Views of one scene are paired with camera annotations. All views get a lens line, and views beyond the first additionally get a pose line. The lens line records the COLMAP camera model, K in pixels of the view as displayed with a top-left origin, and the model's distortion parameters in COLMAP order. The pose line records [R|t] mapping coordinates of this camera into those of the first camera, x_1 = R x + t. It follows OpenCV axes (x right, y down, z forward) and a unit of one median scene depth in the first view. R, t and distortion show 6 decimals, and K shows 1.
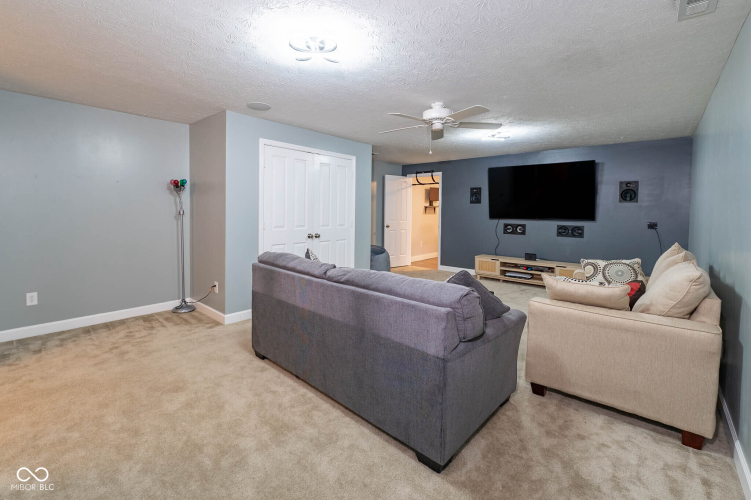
lens RADIAL K [[336.9, 0, 371.1], [0, 336.9, 243.0], [0, 0, 1]] dist [-0.006766, -0.000196]
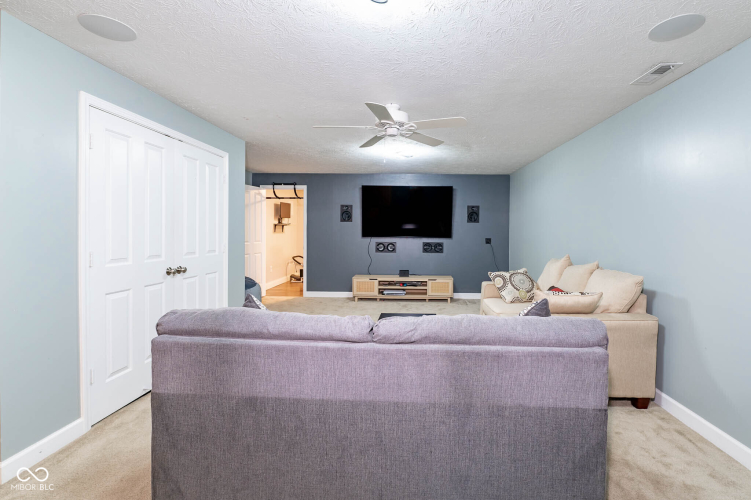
lens RADIAL K [[336.9, 0, 417.5], [0, 336.9, 248.3], [0, 0, 1]] dist [-0.006766, -0.000196]
pose [[0.750634, -0.037356, 0.659661, -0.201069], [0.061406, 0.998024, -0.013356, -0.021731], [-0.657858, 0.050532, 0.751444, 0.197181]]
